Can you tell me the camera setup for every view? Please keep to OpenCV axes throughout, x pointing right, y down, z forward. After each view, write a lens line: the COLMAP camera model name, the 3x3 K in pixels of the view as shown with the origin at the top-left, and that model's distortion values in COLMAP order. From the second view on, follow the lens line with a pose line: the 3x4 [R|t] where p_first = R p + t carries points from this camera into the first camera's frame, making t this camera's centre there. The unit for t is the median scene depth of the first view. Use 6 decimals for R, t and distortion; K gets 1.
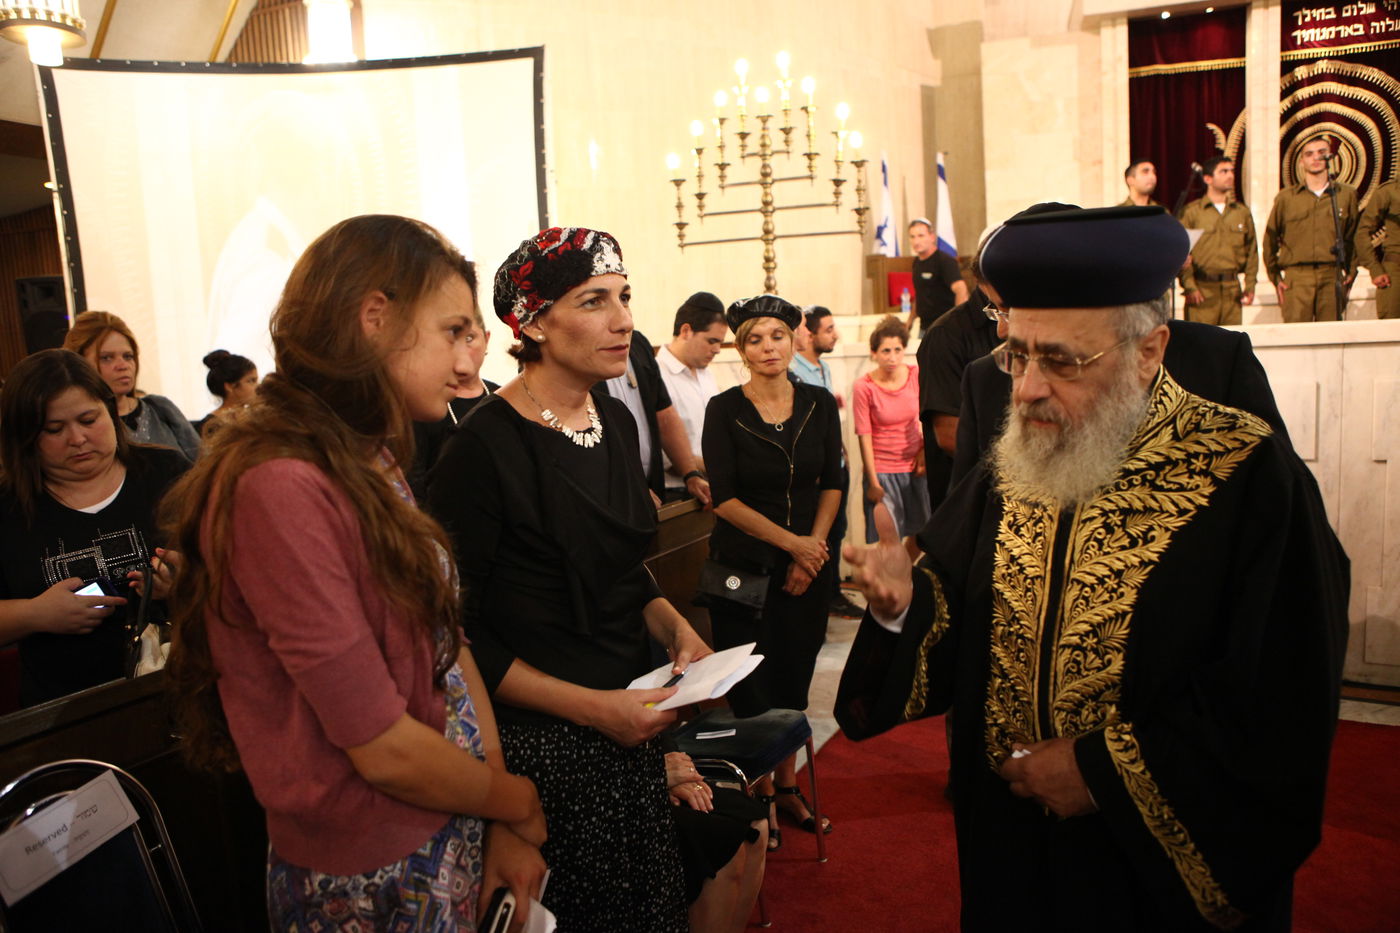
lens RADIAL K [[1000.3, 0, 702.4], [0, 1000.3, 479.7], [0, 0, 1]] dist [-0.007614, 0.028920]
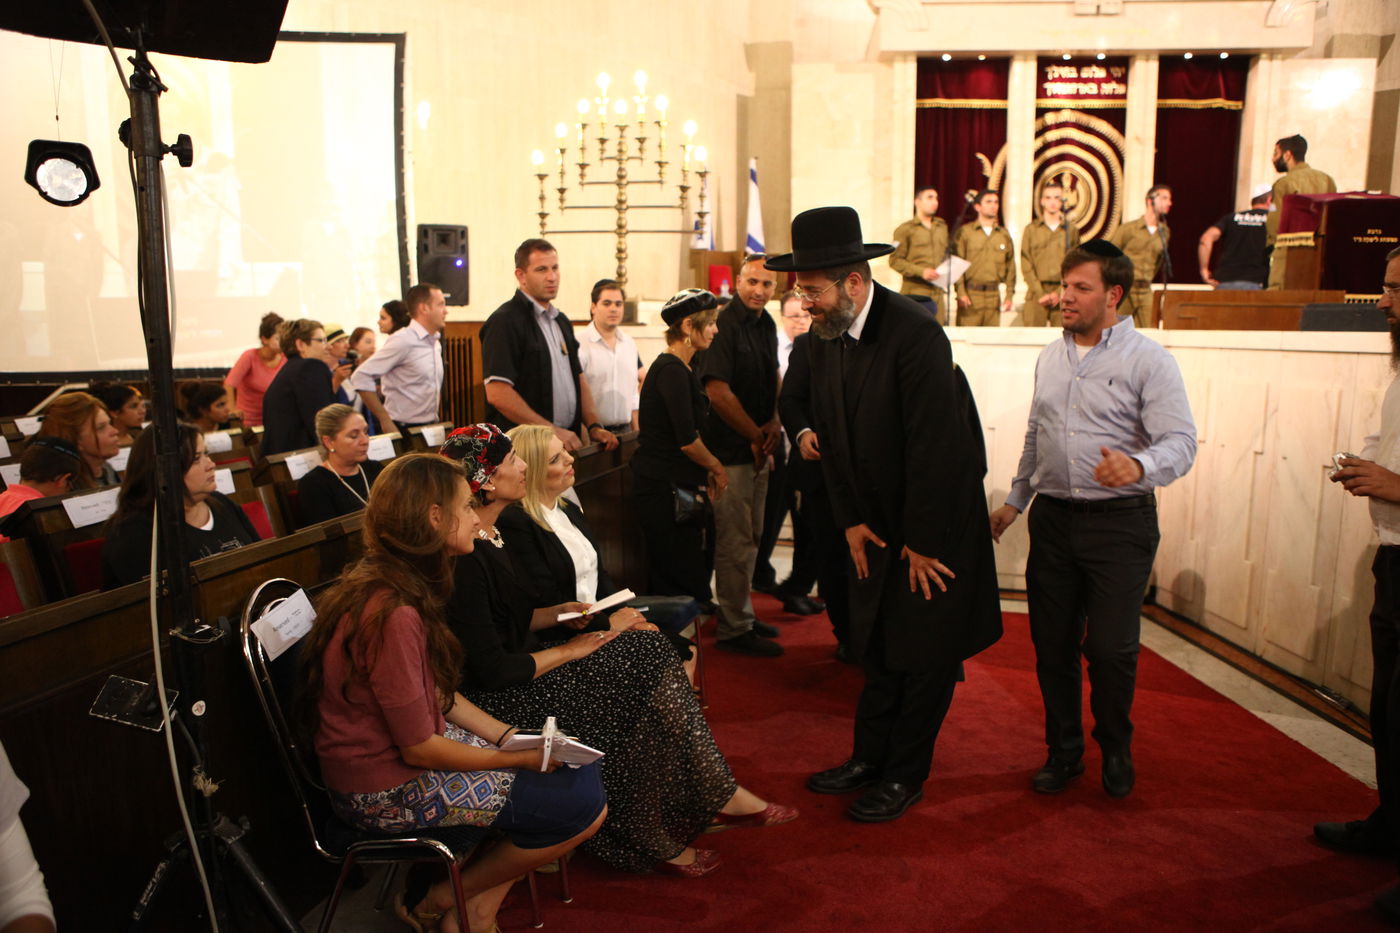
lens RADIAL K [[1017.4, 0, 697.2], [0, 1017.4, 457.7], [0, 0, 1]] dist [0.050205, 0.003193]
pose [[0.978589, 0.019543, 0.204893, -0.081692], [-0.018289, 0.999801, -0.008010, 0.023452], [-0.205009, 0.004091, 0.978752, -0.154892]]
